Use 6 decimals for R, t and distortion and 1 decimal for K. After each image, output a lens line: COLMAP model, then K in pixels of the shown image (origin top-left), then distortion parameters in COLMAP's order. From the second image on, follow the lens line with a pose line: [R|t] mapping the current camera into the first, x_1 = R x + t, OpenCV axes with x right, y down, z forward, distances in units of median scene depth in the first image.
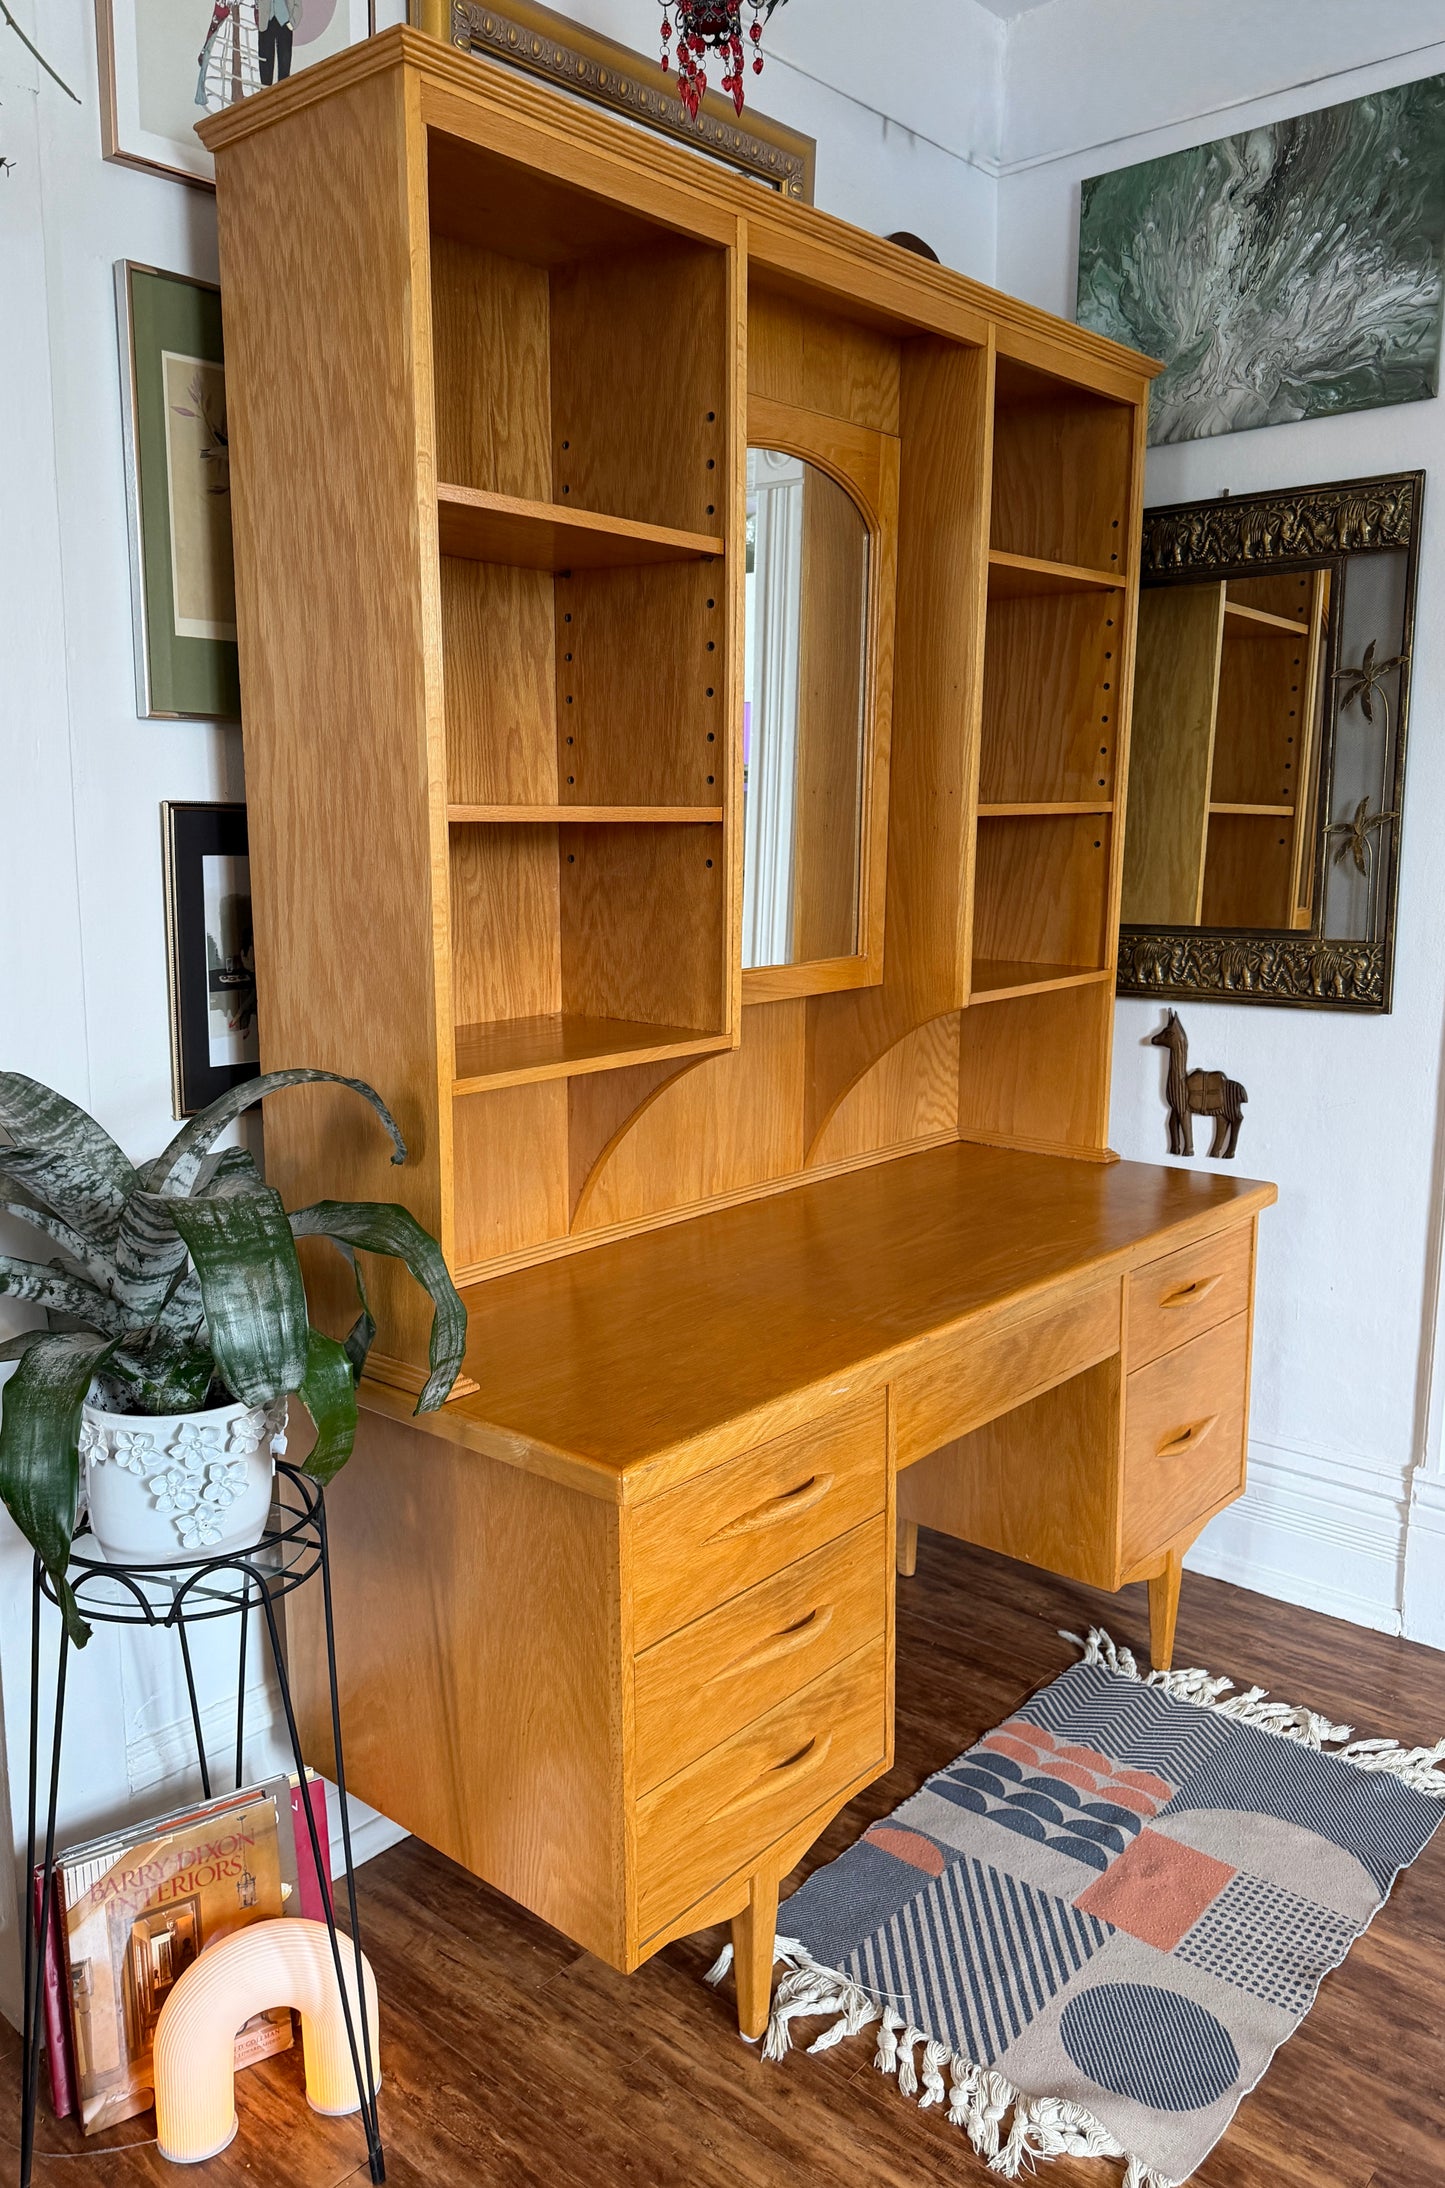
lens RADIAL K [[1560.5, 0, 716.0], [0, 1560.5, 1082.6], [0, 0, 1]] dist [0.033750, -0.031497]
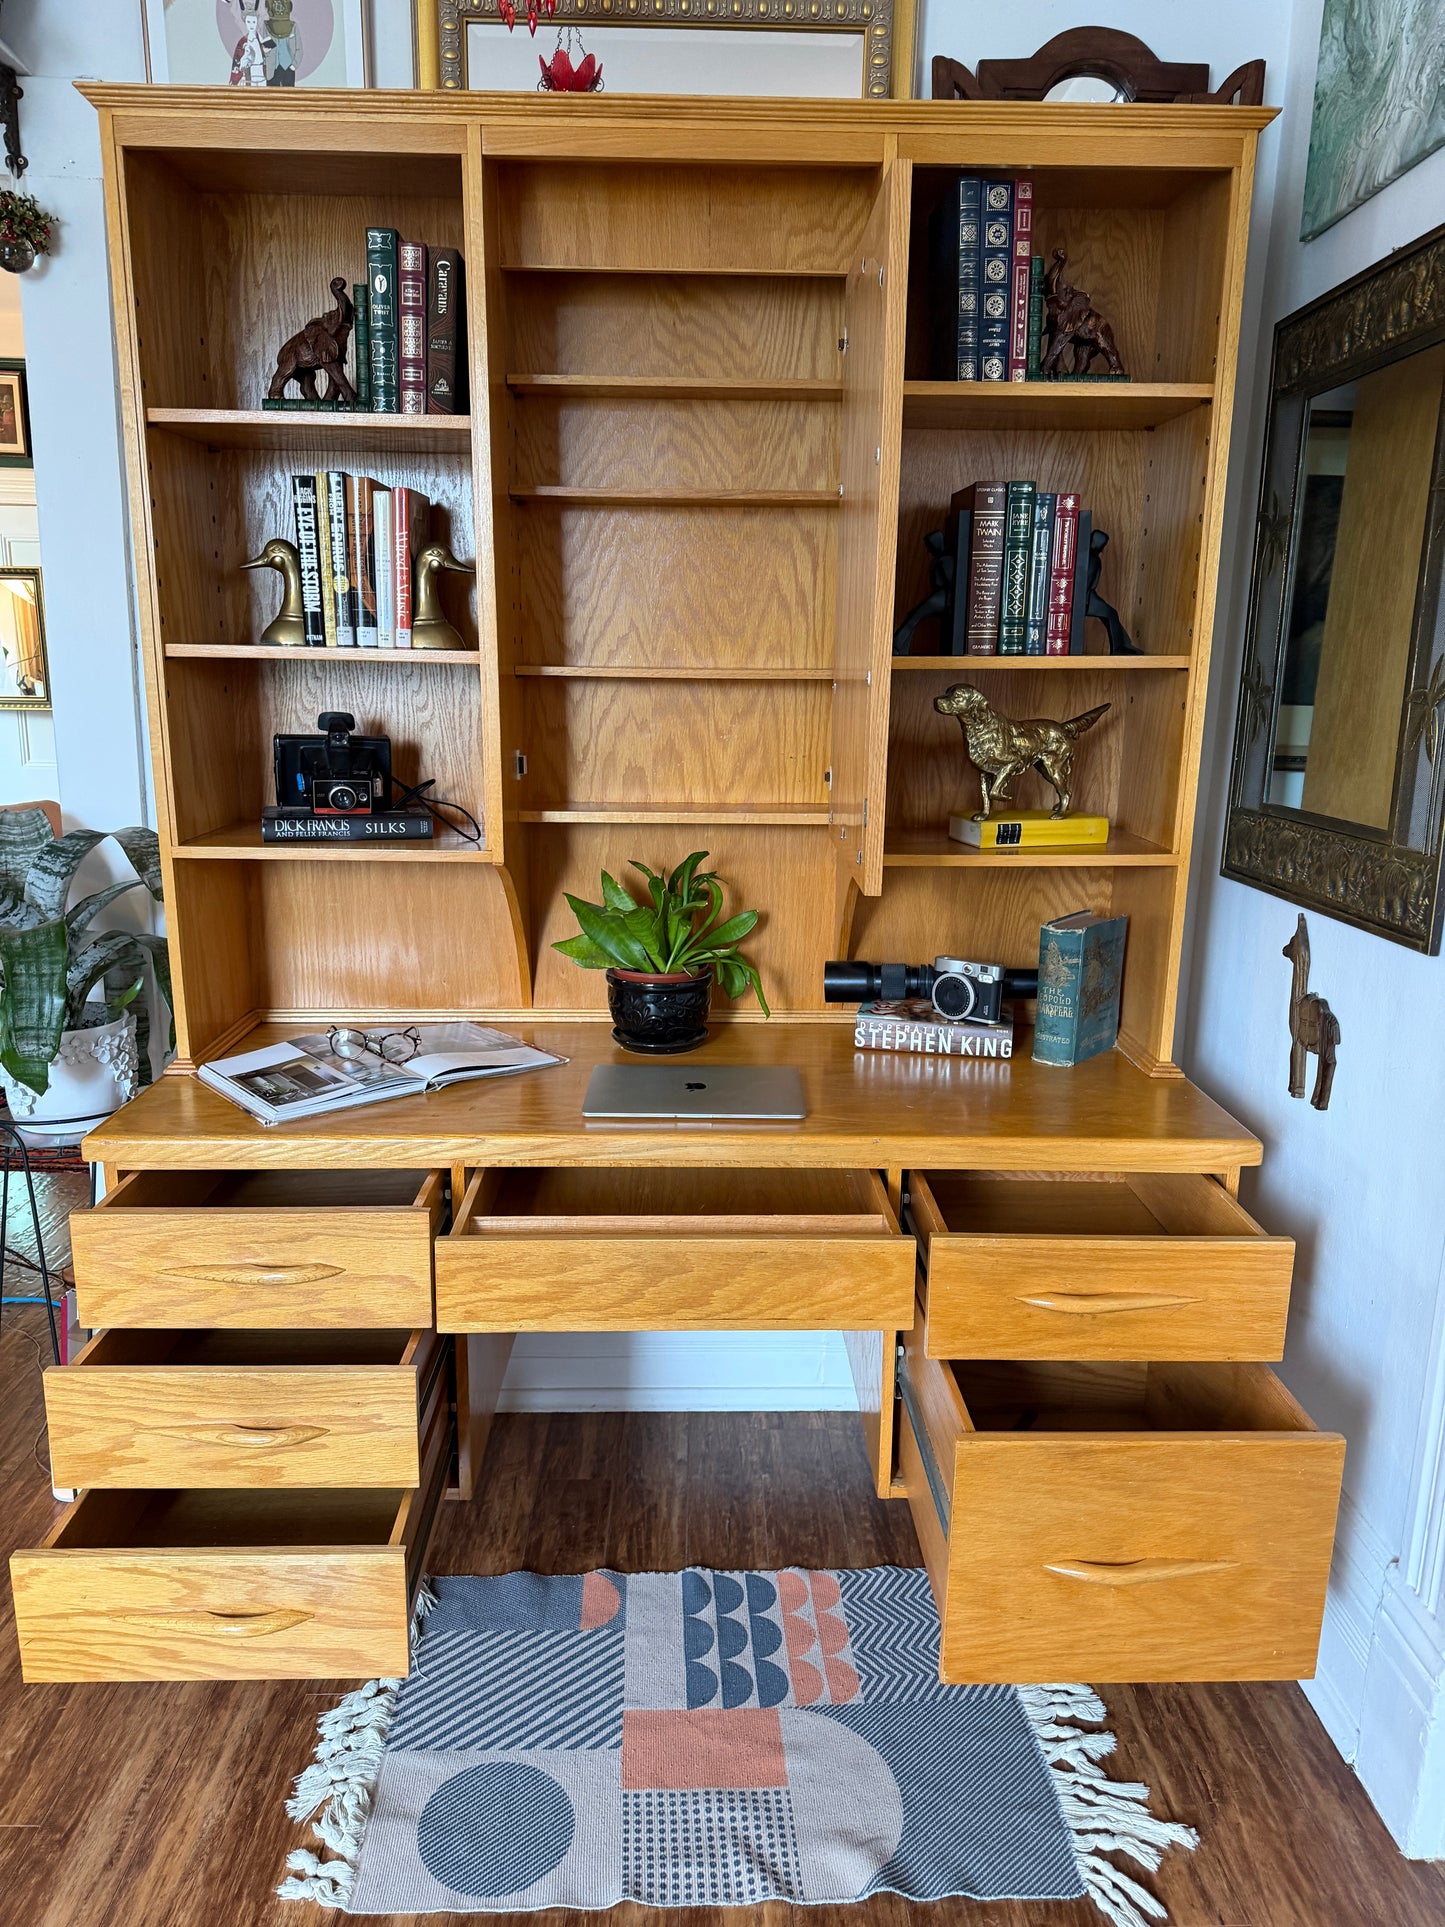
lens RADIAL K [[1361.3, 0, 743.3], [0, 1361.3, 968.9], [0, 0, 1]] dist [0.026254, -0.025961]
pose [[0.681786, 0.176134, -0.710032, 0.701886], [-0.141891, 0.983990, 0.107847, -0.064342], [0.717659, 0.027218, 0.695862, 0.345730]]
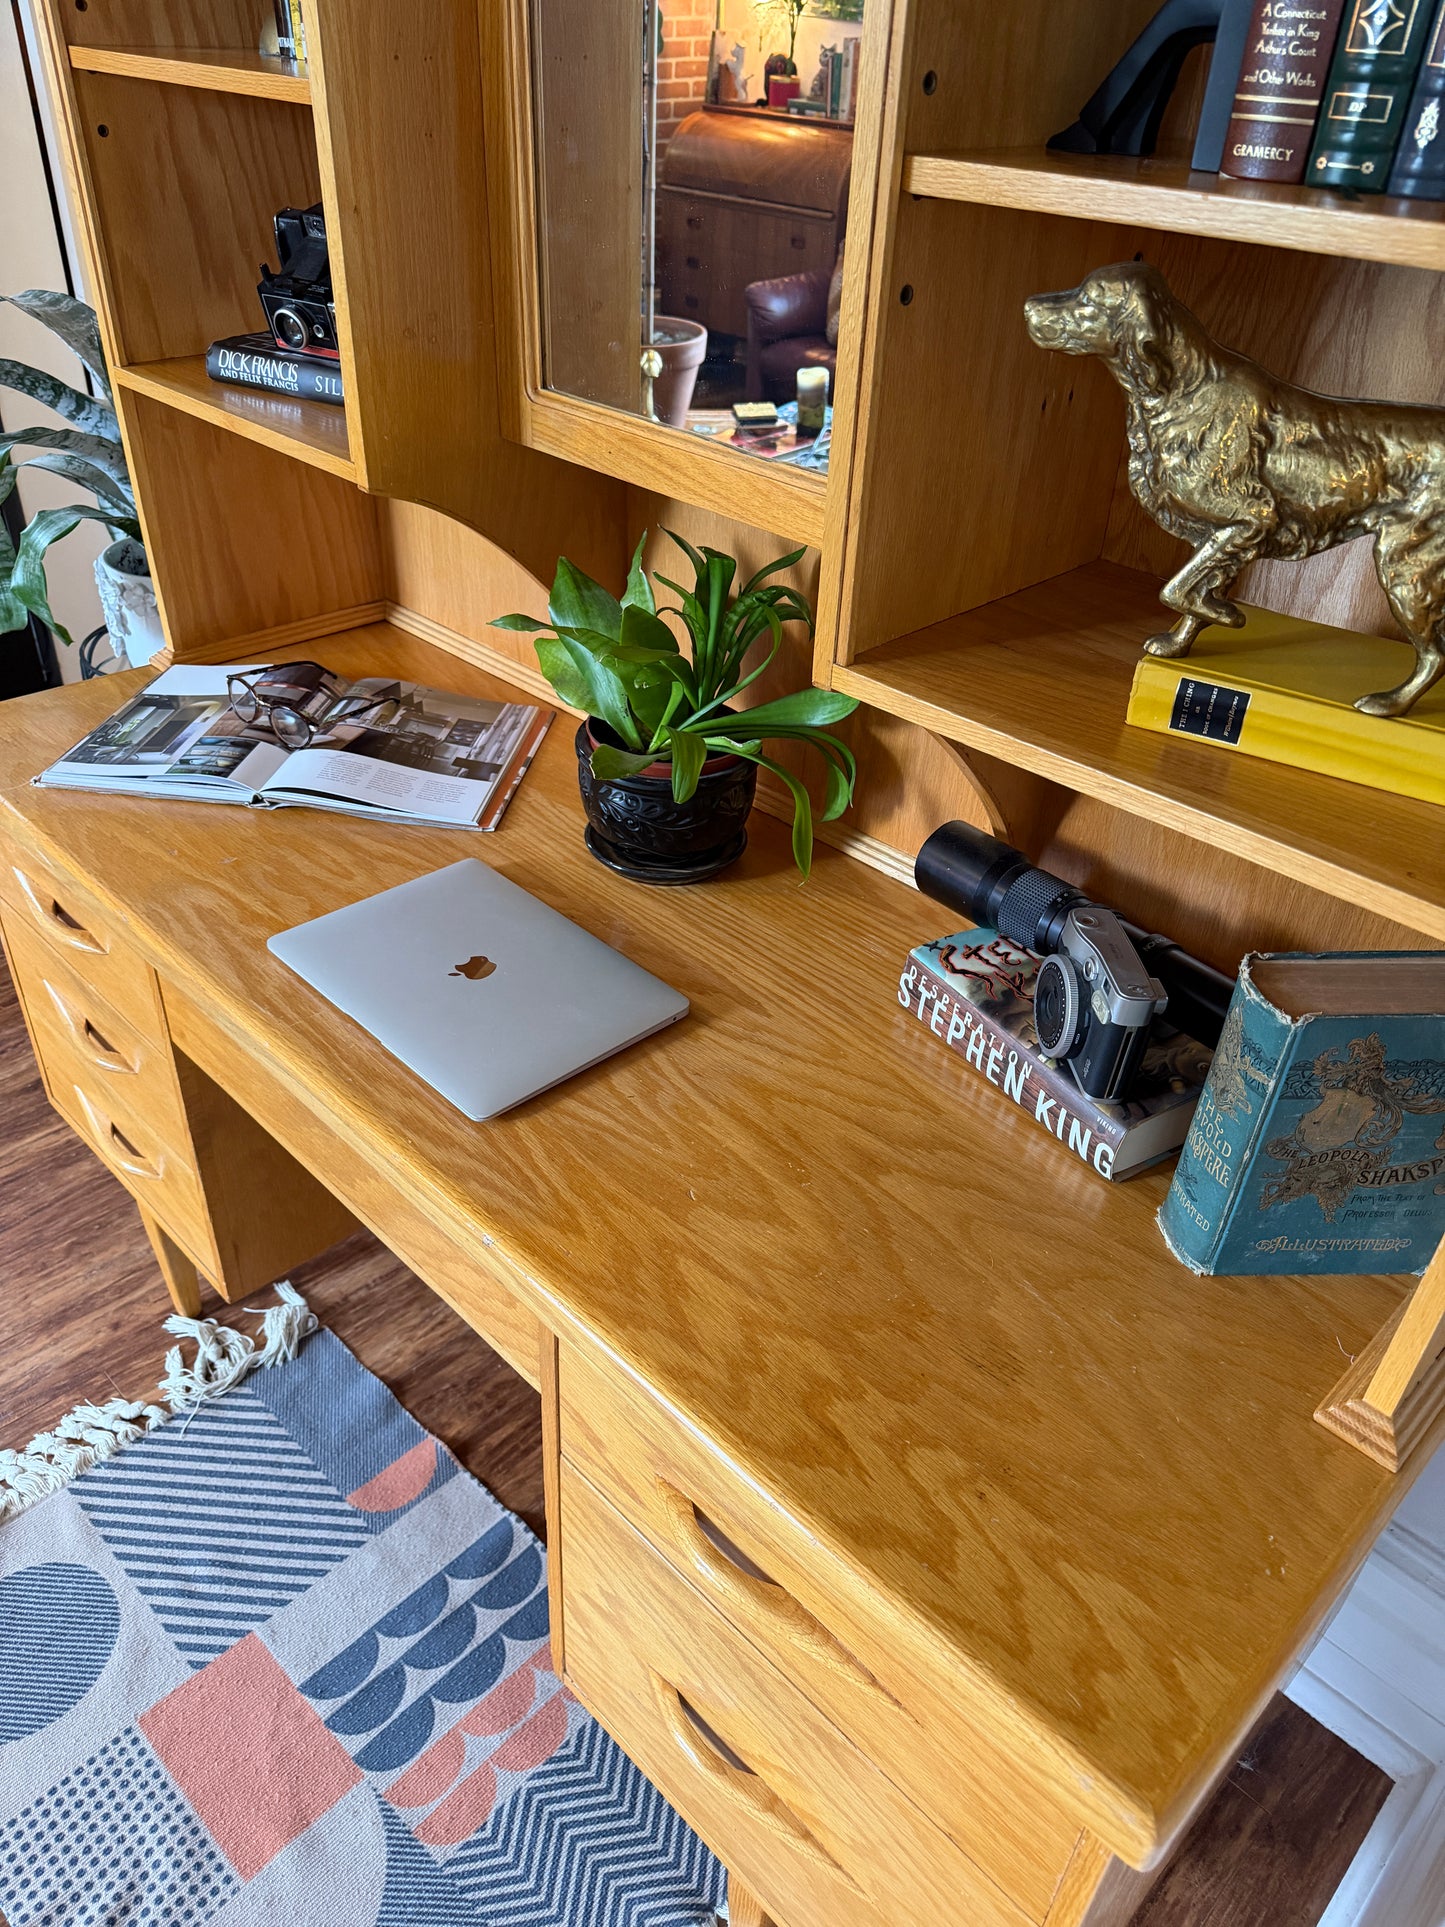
lens RADIAL K [[1361.3, 0, 732.0], [0, 1361.3, 978.5], [0, 0, 1]] dist [0.026254, -0.025961]
pose [[-0.059749, 0.578647, -0.813386, 0.503433], [-0.223587, 0.786381, 0.575859, -0.191590], [0.972851, 0.216269, 0.082393, 0.931287]]
